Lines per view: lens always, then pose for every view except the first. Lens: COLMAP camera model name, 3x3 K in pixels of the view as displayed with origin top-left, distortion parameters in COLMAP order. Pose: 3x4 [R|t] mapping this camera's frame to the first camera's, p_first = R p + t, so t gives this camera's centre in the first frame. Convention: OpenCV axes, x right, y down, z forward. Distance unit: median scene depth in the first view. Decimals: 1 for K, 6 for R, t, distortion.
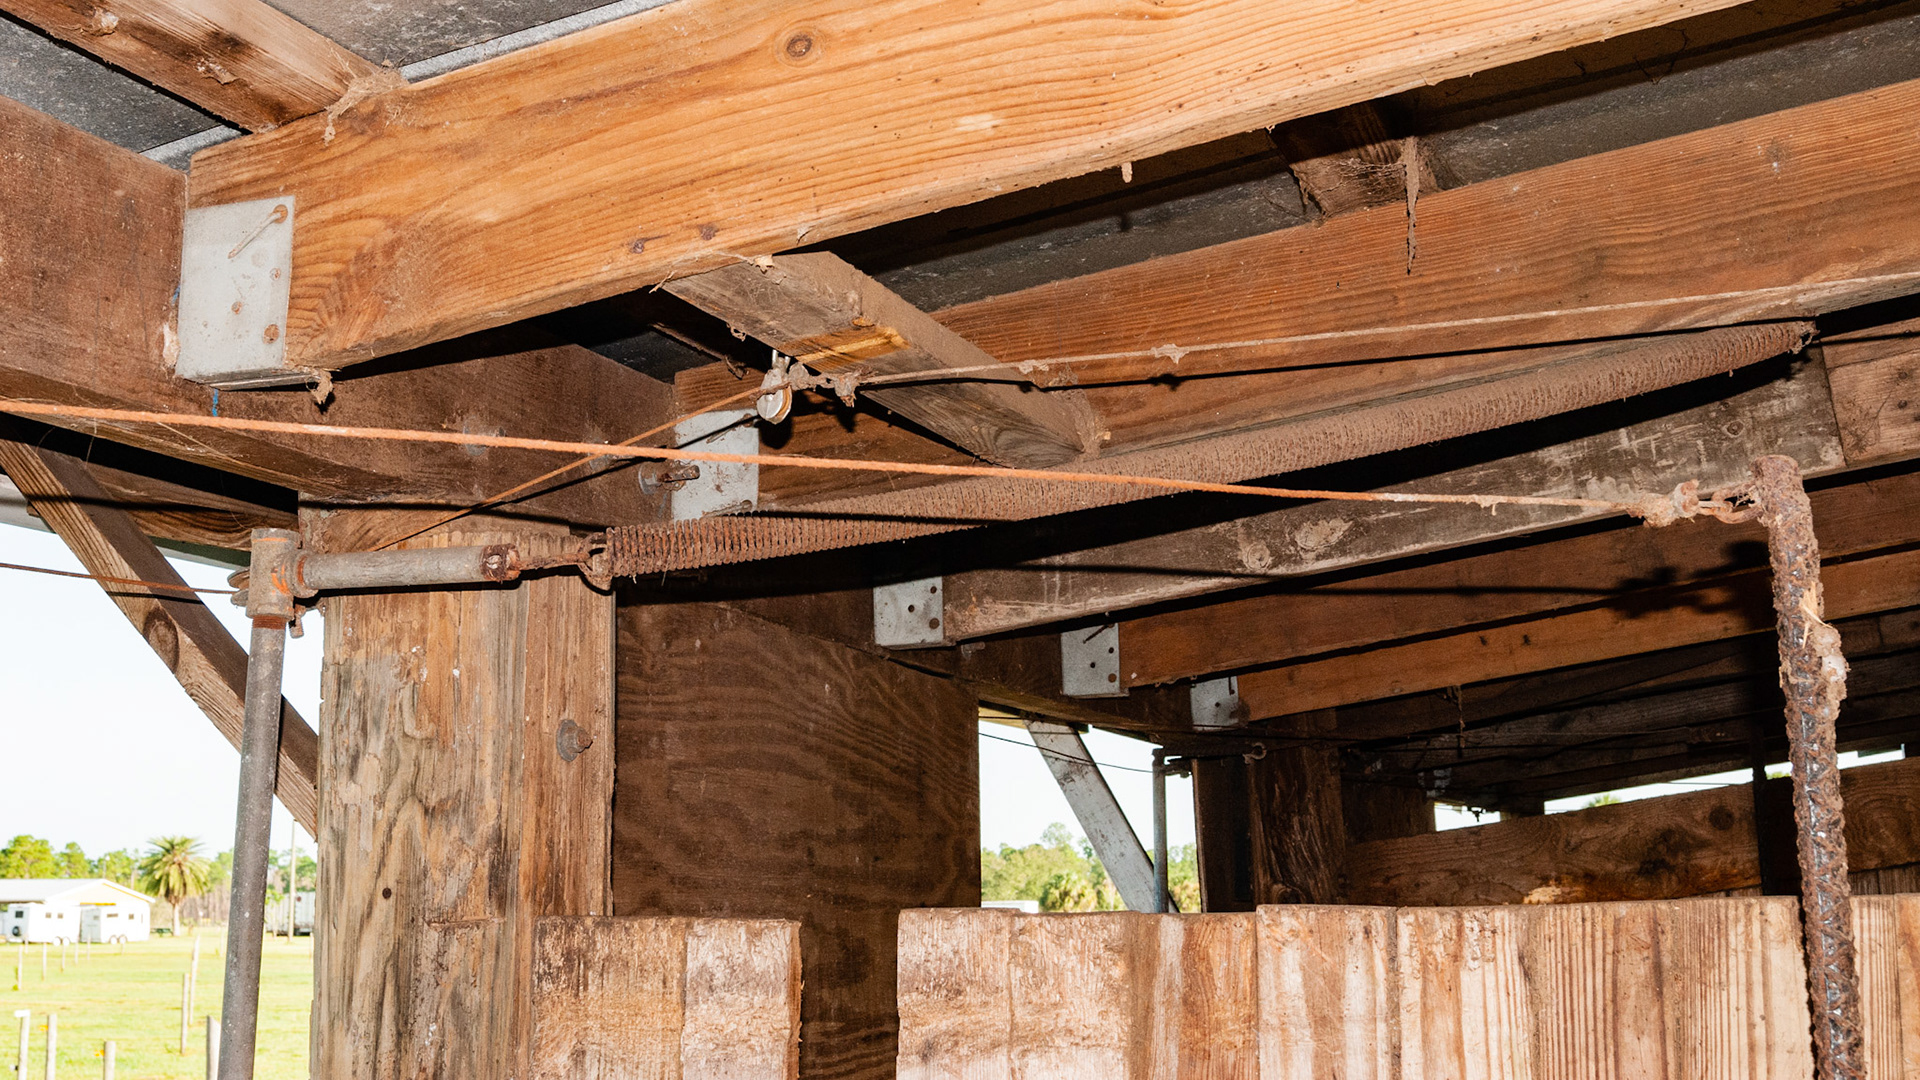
lens RADIAL K [[2345.2, 0, 960.0], [0, 2345.2, 540.0], [0, 0, 1]] dist [-0.078796, 0.055907]
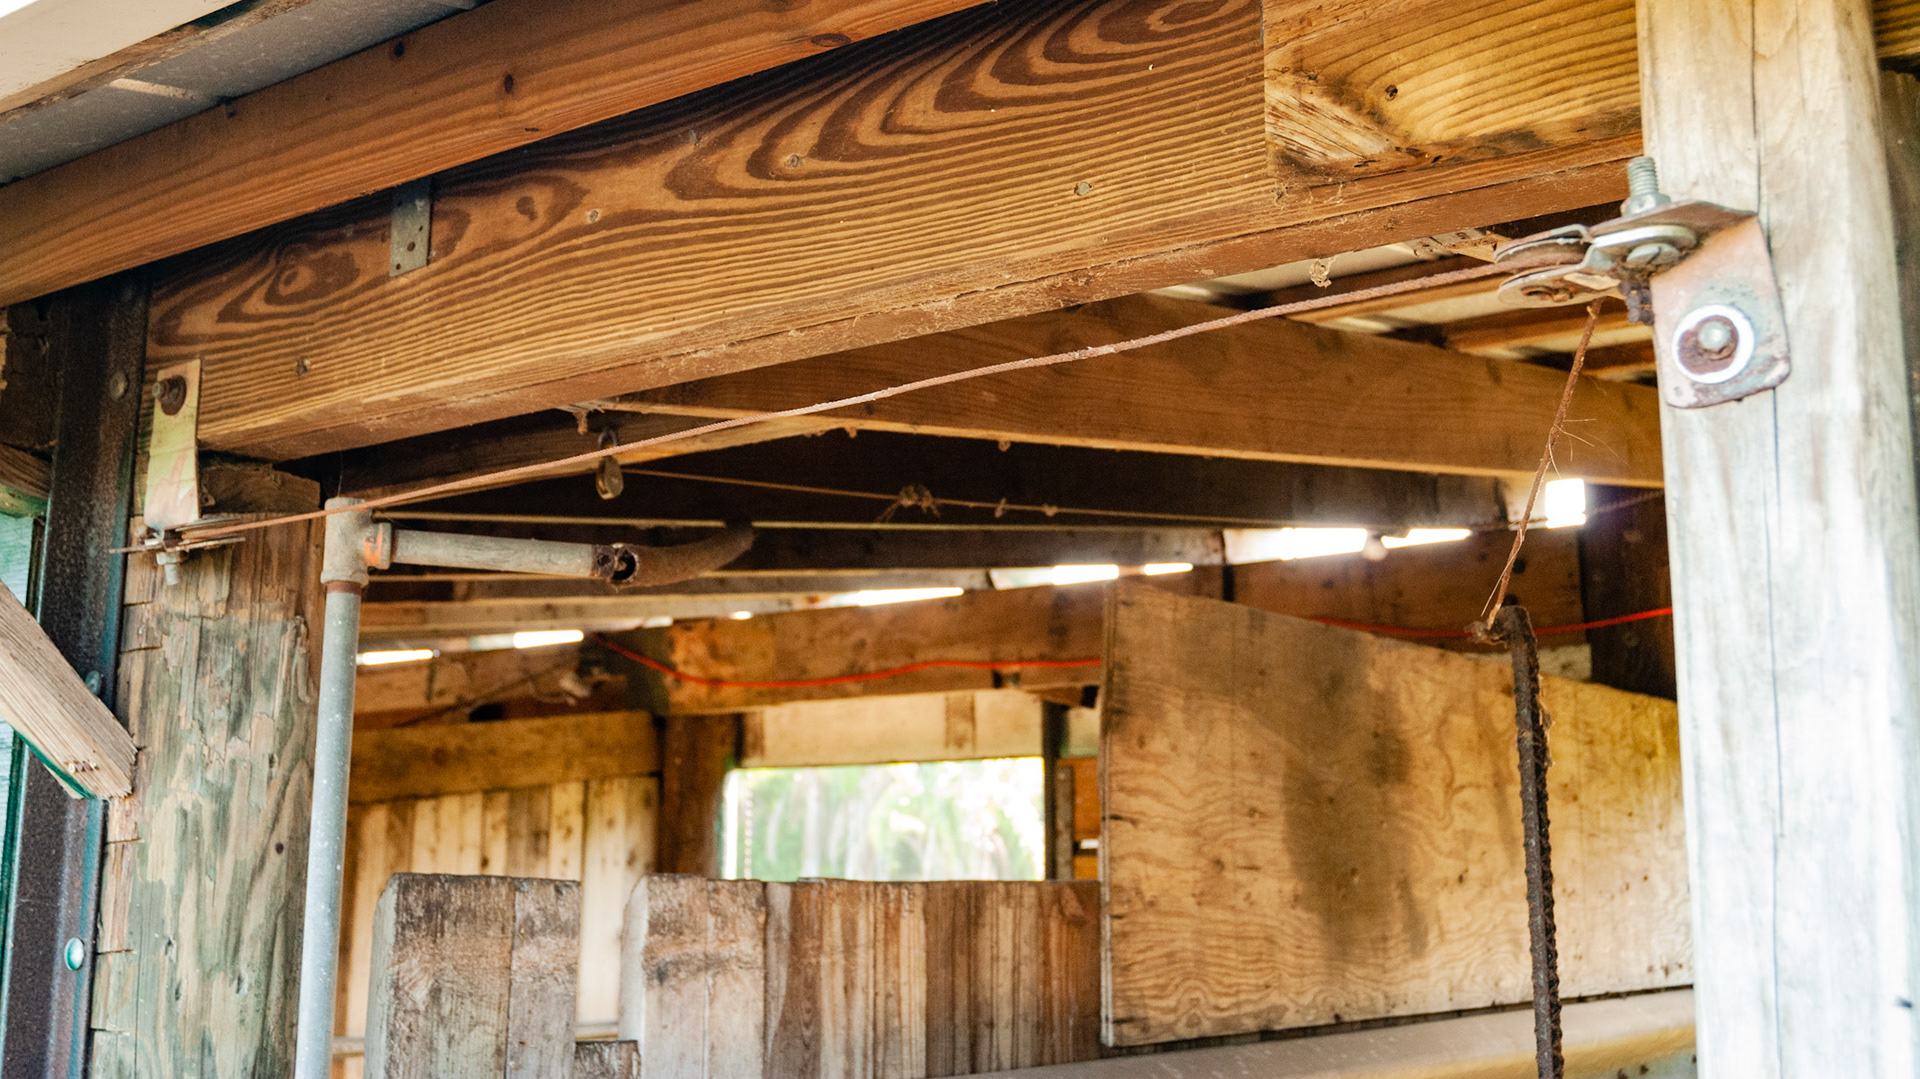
lens RADIAL K [[2143.9, 0, 960.0], [0, 2143.9, 539.5], [0, 0, 1]] dist [-0.021353, 0.000494]
pose [[0.272675, 0.170693, 0.946843, -1.211162], [-0.155516, 0.979014, -0.131707, 0.104044], [-0.949454, -0.111337, 0.293498, 0.484570]]
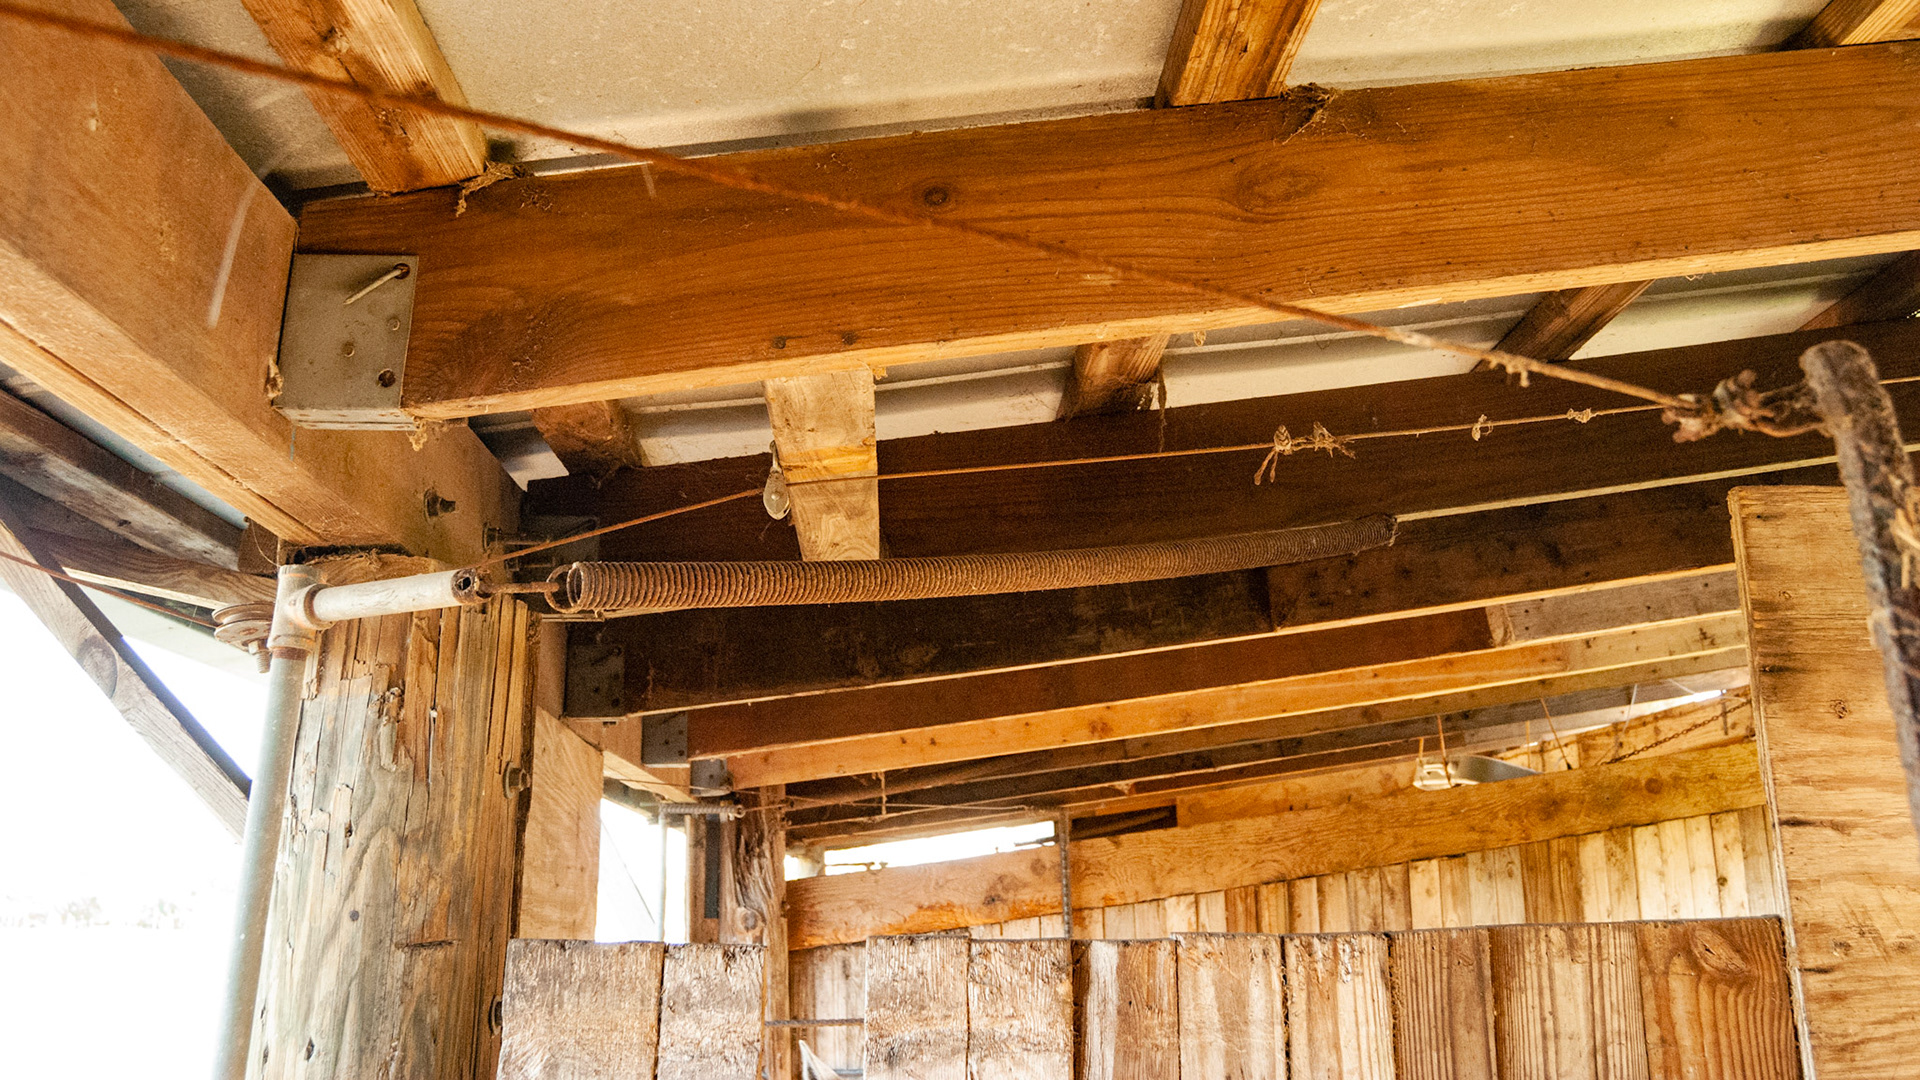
lens RADIAL K [[1515.9, 0, 957.7], [0, 1515.9, 492.7], [0, 0, 1]] dist [-0.107773, 0.063466]
pose [[0.917952, 0.110327, 0.381040, -0.299837], [-0.063134, 0.988935, -0.134244, 0.036290], [-0.391635, 0.099173, 0.914761, 0.272601]]
